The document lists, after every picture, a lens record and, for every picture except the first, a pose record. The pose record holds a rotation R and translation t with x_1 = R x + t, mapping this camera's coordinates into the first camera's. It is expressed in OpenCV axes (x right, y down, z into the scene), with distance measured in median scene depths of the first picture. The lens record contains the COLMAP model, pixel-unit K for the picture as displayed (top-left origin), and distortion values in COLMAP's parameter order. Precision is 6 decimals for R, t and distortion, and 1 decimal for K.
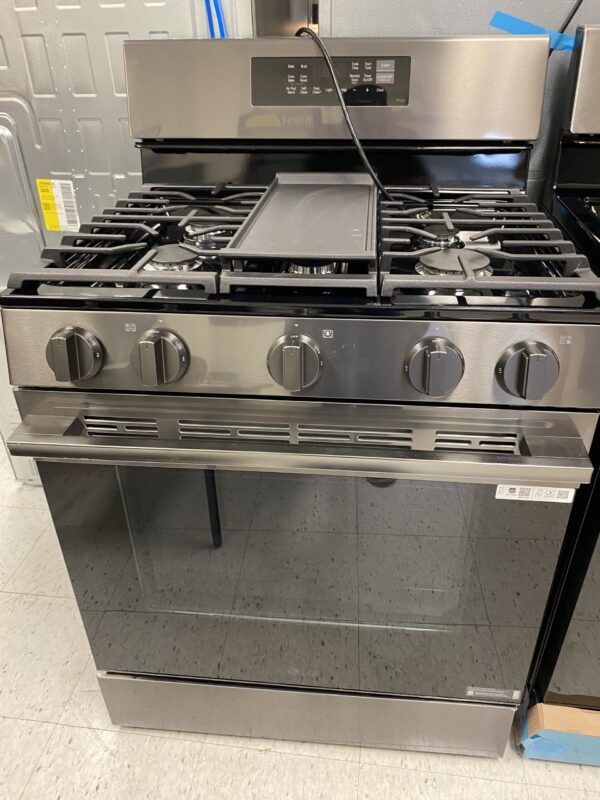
lens RADIAL K [[603.0, 0, 301.4], [0, 603.0, 401.3], [0, 0, 1]] dist [-0.011747, -0.011032]
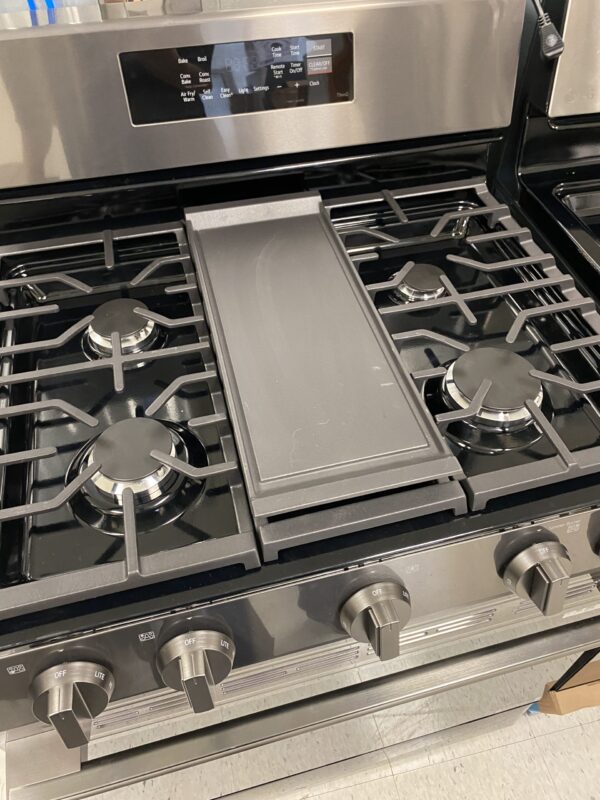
lens RADIAL K [[603.0, 0, 301.5], [0, 603.0, 396.3], [0, 0, 1]] dist [-0.011747, -0.011032]
pose [[0.936651, -0.252609, 0.242637, -0.149098], [0.171996, 0.935167, 0.309645, -0.394755], [-0.305126, -0.248297, 0.919373, 0.259255]]
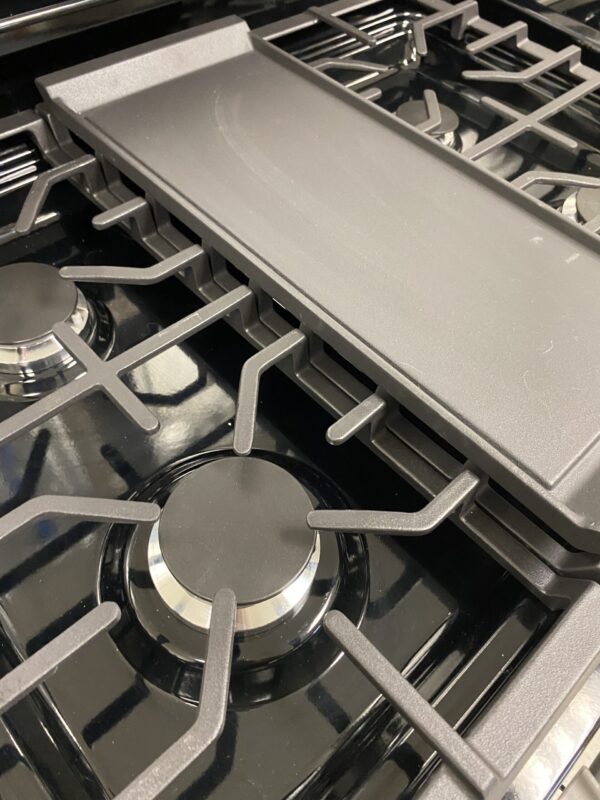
lens RADIAL K [[603.0, 0, 299.2], [0, 603.0, 406.3], [0, 0, 1]] dist [-0.011747, -0.011032]
pose [[0.656341, -0.582903, 0.478999, -0.256220], [0.333482, 0.793640, 0.508848, -0.376809], [-0.676762, -0.174240, 0.715286, 0.610938]]
